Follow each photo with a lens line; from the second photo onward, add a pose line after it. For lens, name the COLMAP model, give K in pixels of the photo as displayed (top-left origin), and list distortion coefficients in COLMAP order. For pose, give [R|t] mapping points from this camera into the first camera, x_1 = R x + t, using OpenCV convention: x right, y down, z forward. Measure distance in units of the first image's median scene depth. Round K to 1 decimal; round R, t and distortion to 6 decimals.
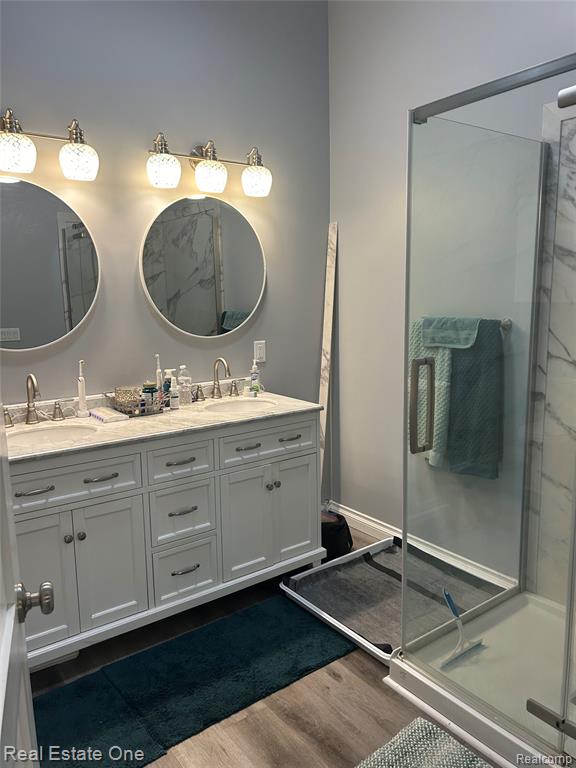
lens RADIAL K [[568.1, 0, 288.0], [0, 568.1, 384.0], [0, 0, 1]] dist [0.085795, -0.112838]
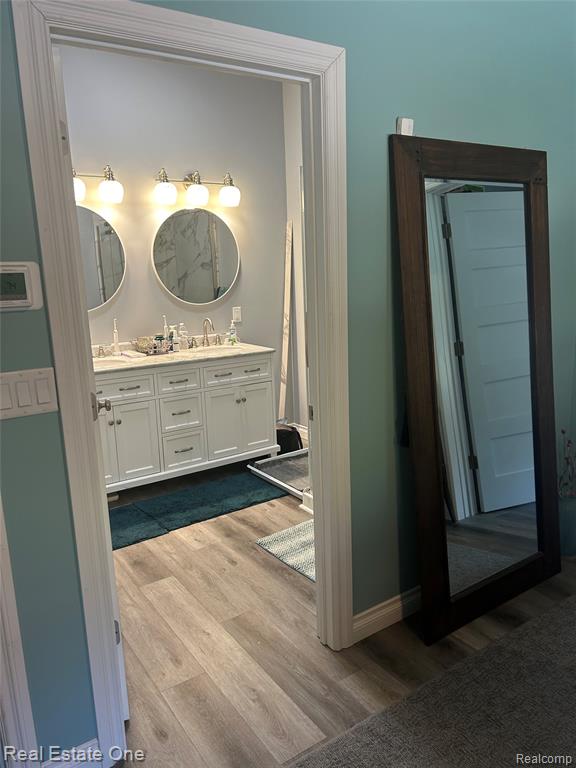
lens RADIAL K [[568.1, 0, 288.0], [0, 568.1, 384.0], [0, 0, 1]] dist [0.085795, -0.112838]
pose [[0.998992, -0.009072, -0.043958, 0.162368], [0.010789, 0.999182, 0.038983, 0.073289], [0.043568, -0.039418, 0.998273, -0.499593]]
